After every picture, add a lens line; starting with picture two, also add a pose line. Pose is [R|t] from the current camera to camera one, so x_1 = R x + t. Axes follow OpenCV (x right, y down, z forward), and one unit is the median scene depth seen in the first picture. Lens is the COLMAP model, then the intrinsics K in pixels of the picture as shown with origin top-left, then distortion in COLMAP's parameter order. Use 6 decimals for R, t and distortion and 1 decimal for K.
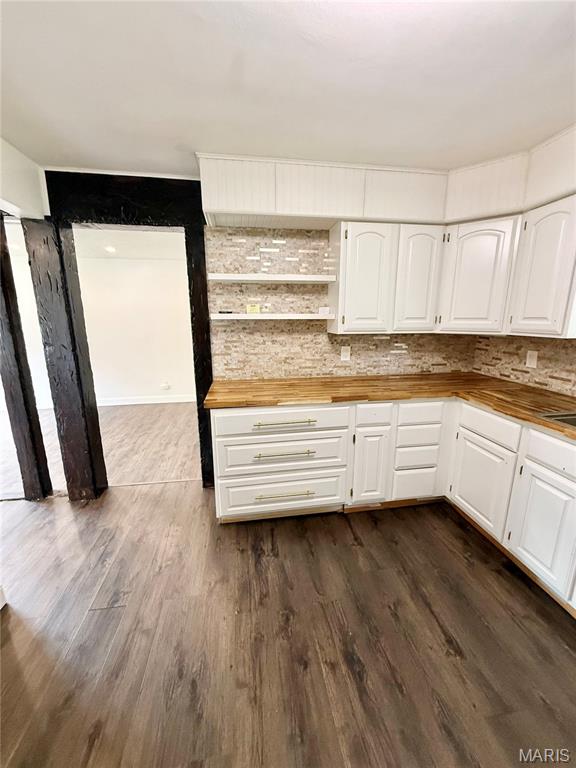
lens RADIAL K [[306.4, 0, 288.0], [0, 306.4, 384.0], [0, 0, 1]] dist [0.000363, 0.000101]
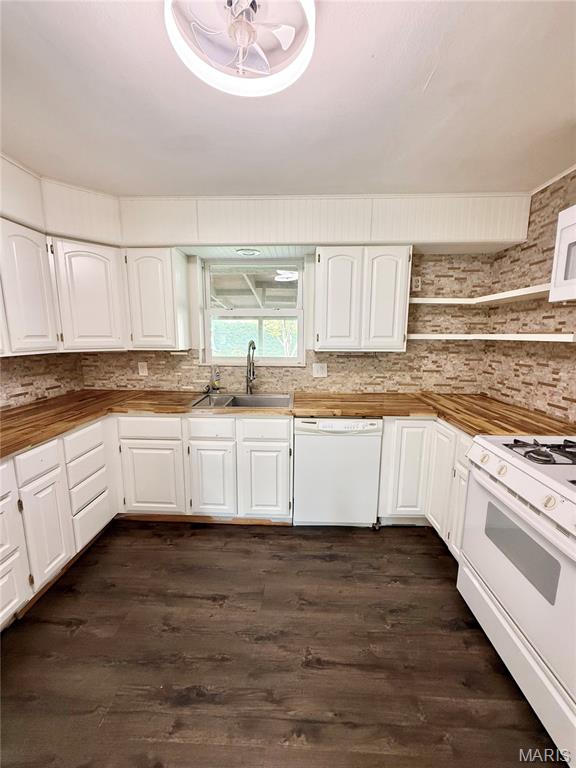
lens RADIAL K [[305.3, 0, 288.0], [0, 305.3, 384.0], [0, 0, 1]] dist [-0.000156, 0.000071]
pose [[0.191077, -0.156076, 0.969087, -0.317681], [0.204210, 0.971997, 0.116280, -0.051110], [-0.960098, 0.175678, 0.217598, 0.209641]]
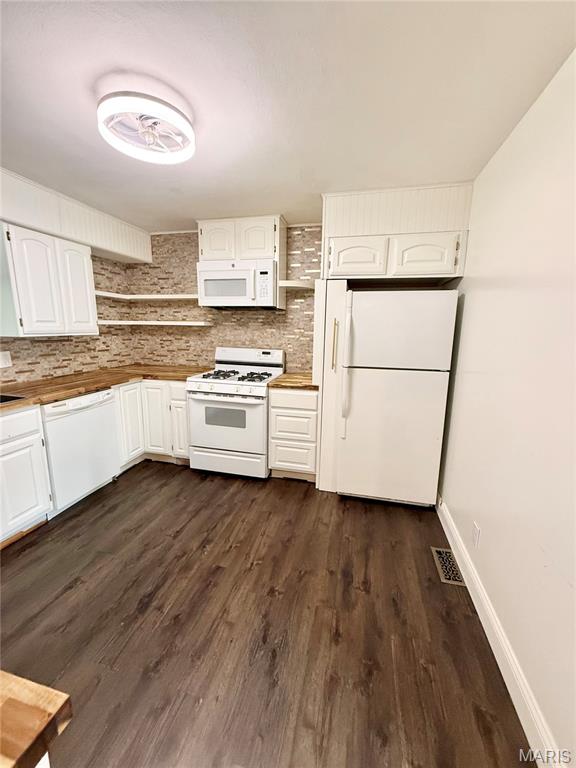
lens RADIAL K [[305.3, 0, 288.0], [0, 305.3, 384.0], [0, 0, 1]] dist [-0.000156, 0.000071]
pose [[-0.923032, -0.084481, 0.375334, -0.449539], [0.068282, 0.924130, 0.375926, -0.204452], [-0.378616, 0.372620, -0.847233, 0.962076]]
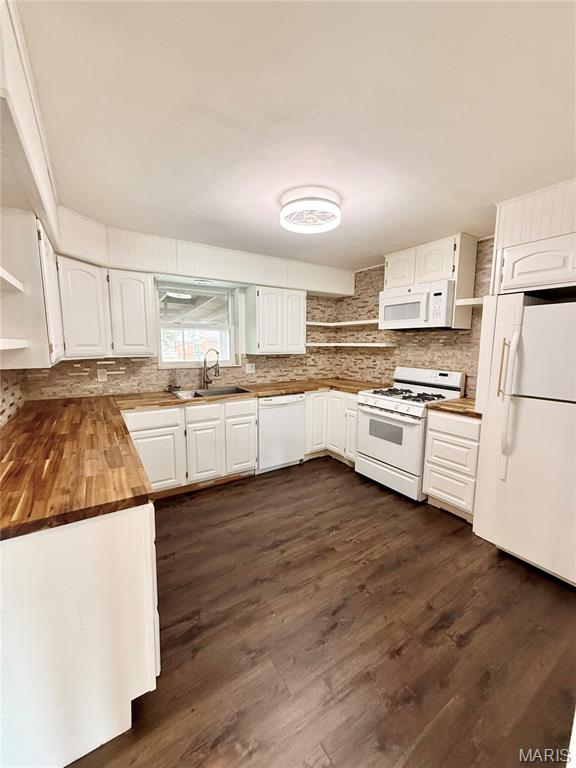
lens RADIAL K [[305.3, 0, 288.0], [0, 305.3, 384.0], [0, 0, 1]] dist [-0.000156, 0.000071]
pose [[-0.405288, -0.121083, 0.906135, -0.805564], [0.190911, 0.958126, 0.213419, -0.191894], [-0.894033, 0.259487, -0.365201, 0.859494]]
